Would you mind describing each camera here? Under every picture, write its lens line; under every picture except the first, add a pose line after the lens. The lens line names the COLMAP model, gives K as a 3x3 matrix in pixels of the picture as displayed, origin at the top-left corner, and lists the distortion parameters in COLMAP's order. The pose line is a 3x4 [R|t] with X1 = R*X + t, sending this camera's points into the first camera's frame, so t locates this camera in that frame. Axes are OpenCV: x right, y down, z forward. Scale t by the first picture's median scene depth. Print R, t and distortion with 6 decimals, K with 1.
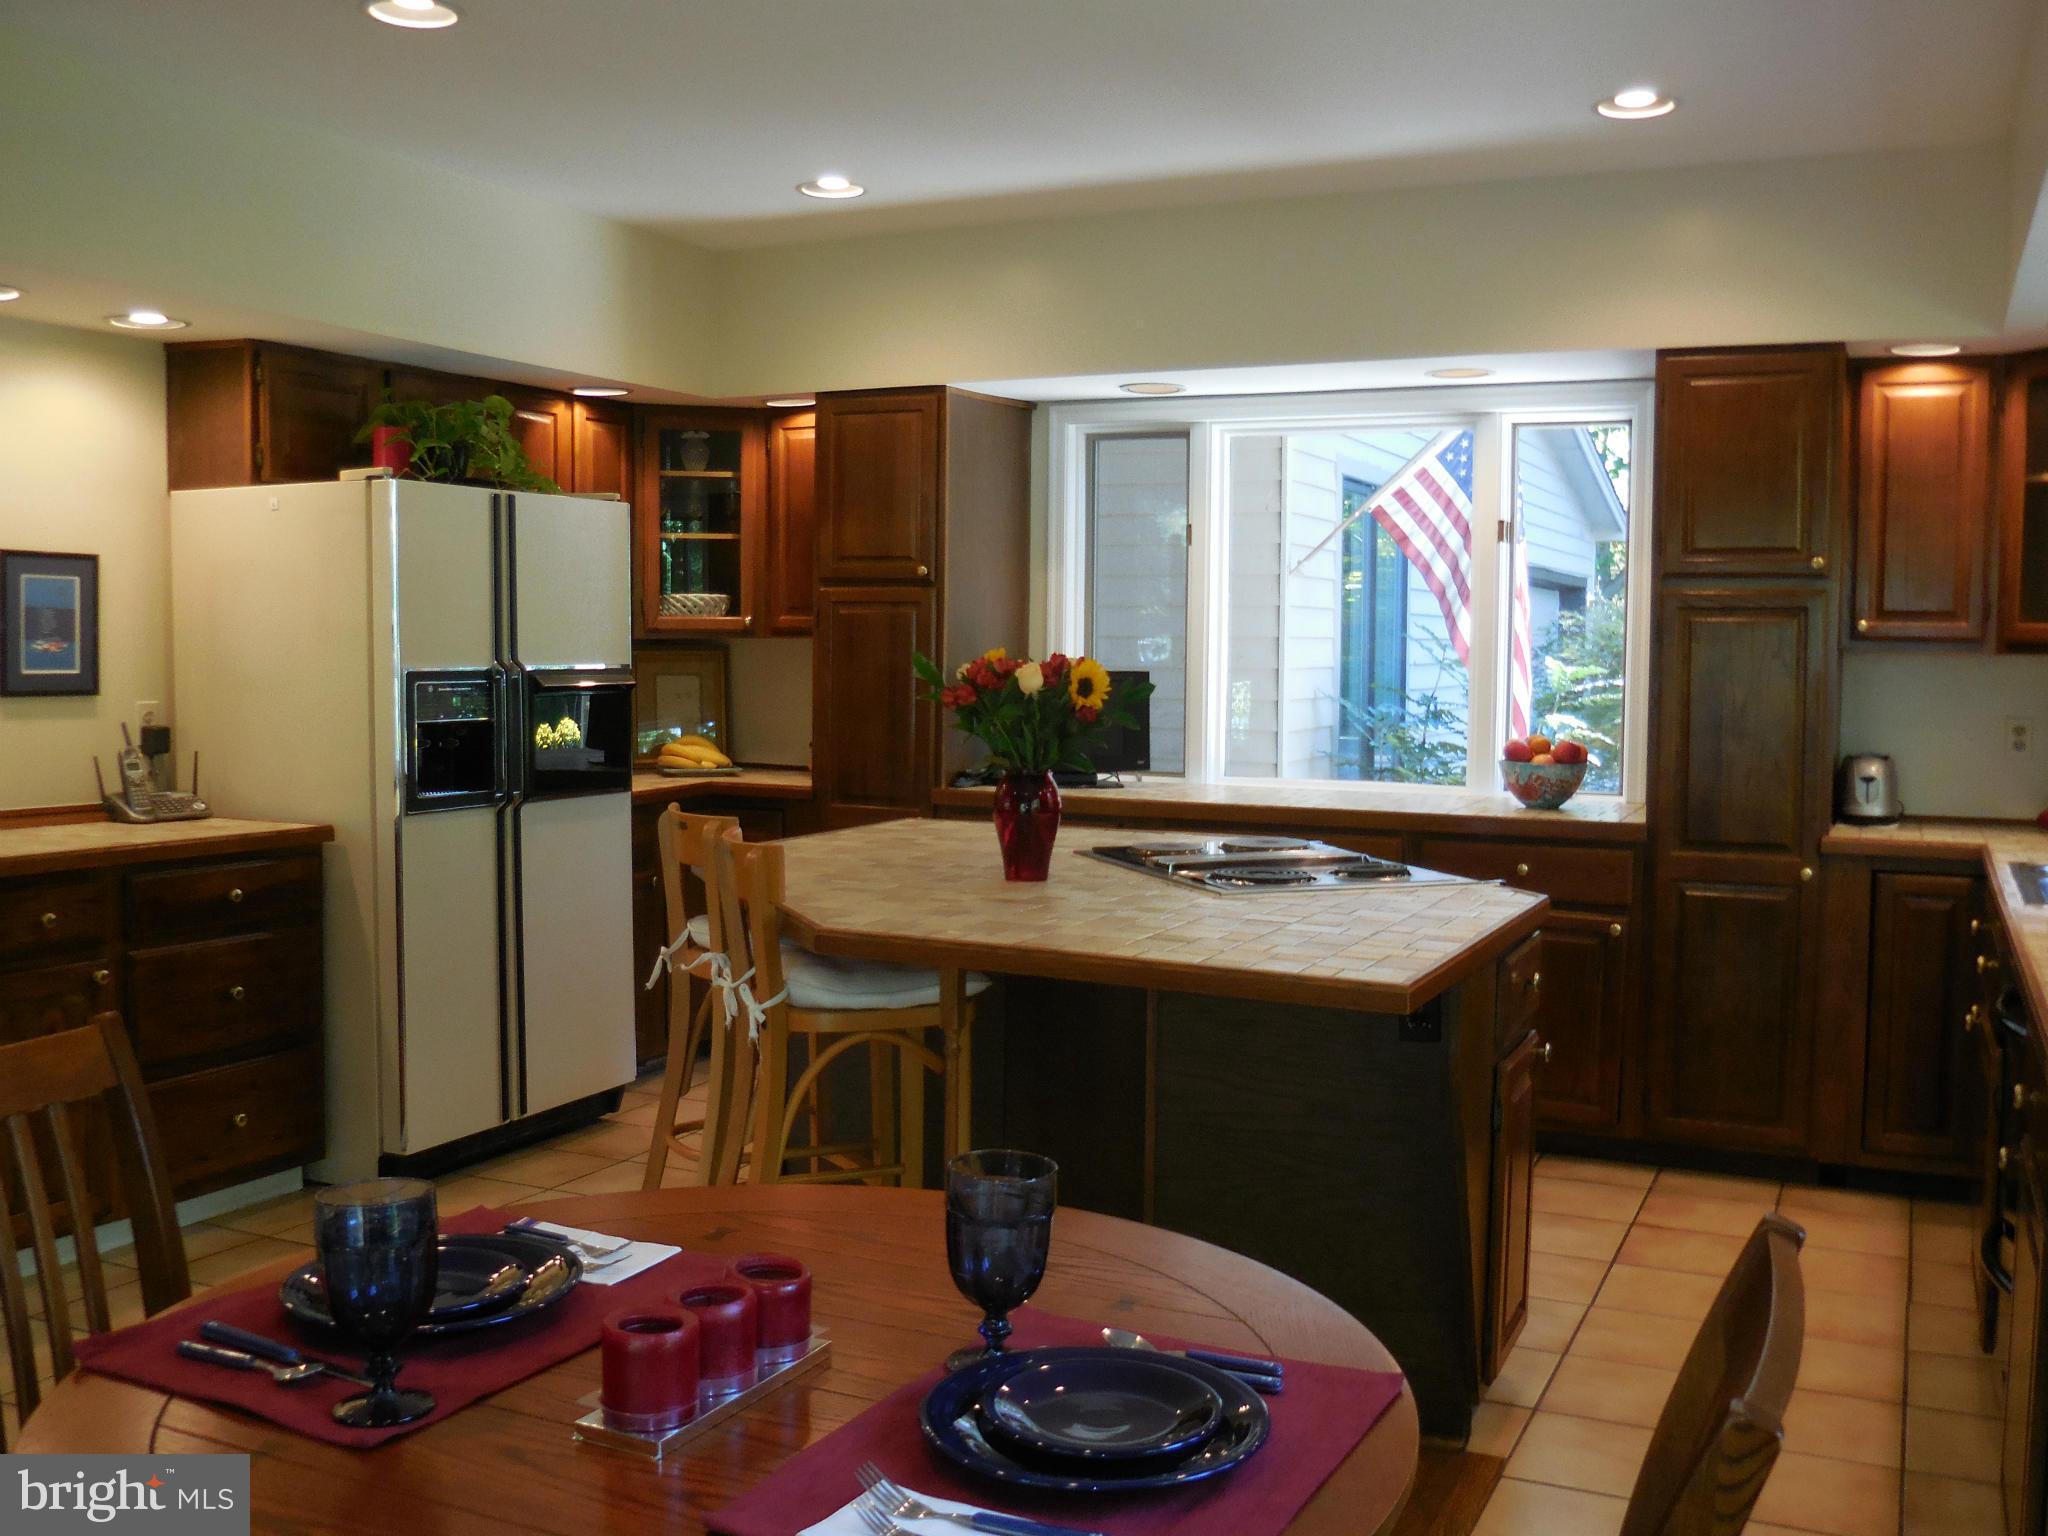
lens RADIAL K [[1867.1, 0, 1024.0], [0, 1867.1, 768.0], [0, 0, 1]] dist [-0.088656, 0.014542]
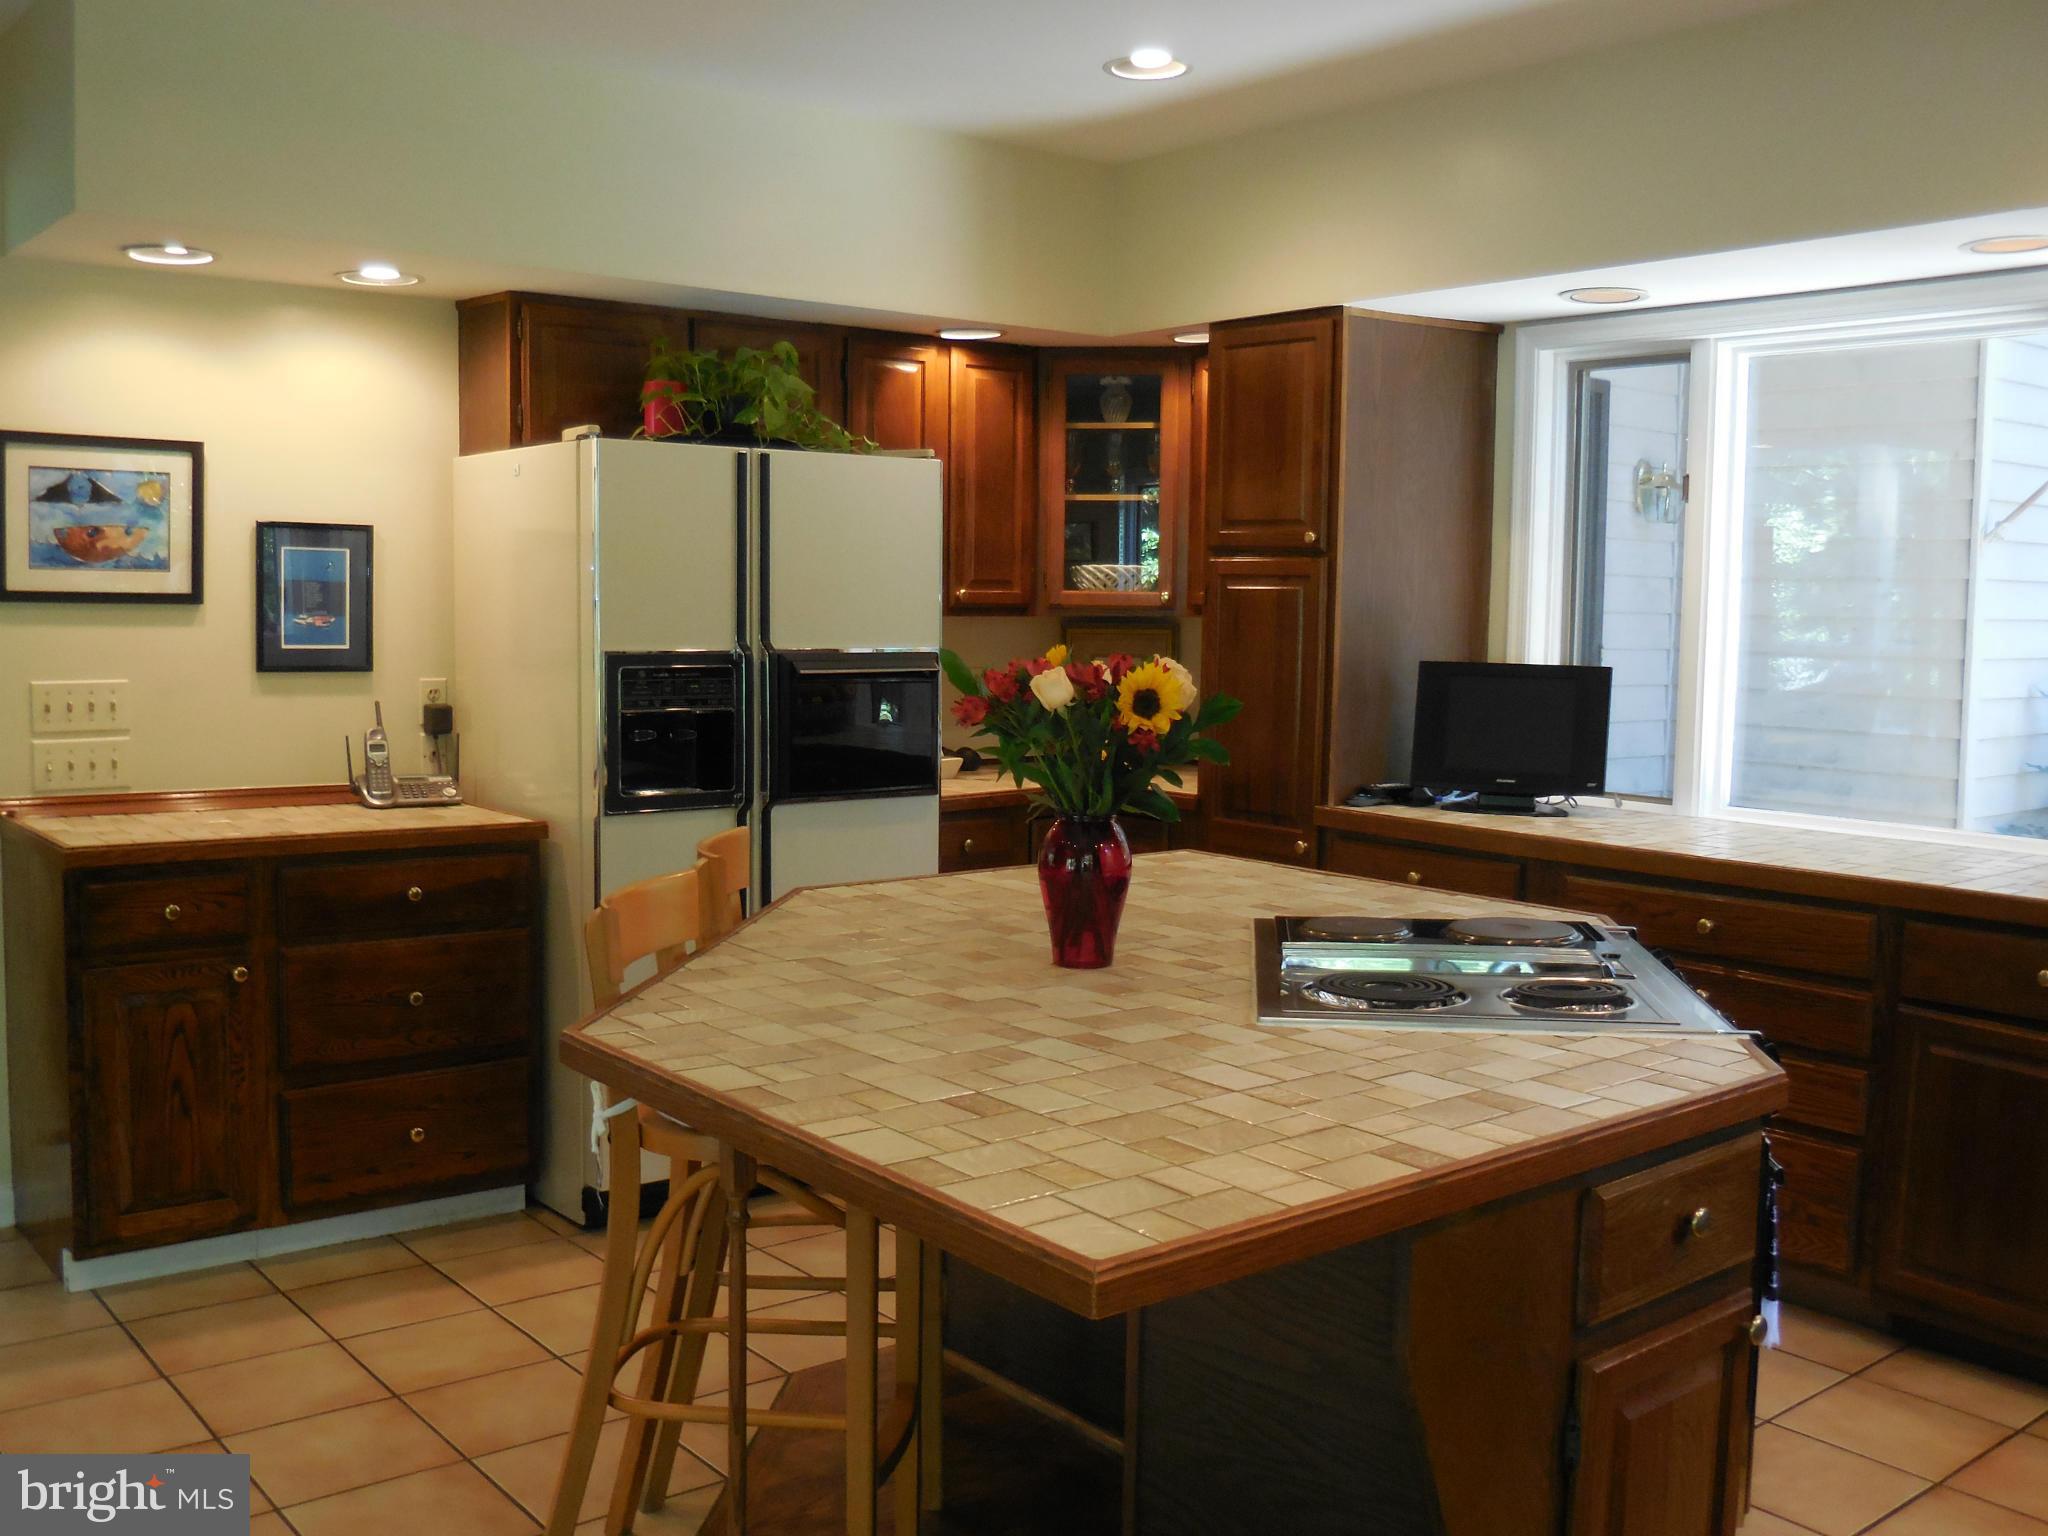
lens RADIAL K [[1902.3, 0, 1015.4], [0, 1902.3, 779.7], [0, 0, 1]] dist [-0.061116, -0.001925]
pose [[0.906167, 0.046218, -0.420388, 0.210657], [-0.036509, 0.998849, 0.031119, -0.024966], [0.421342, -0.012851, 0.906811, 0.228093]]
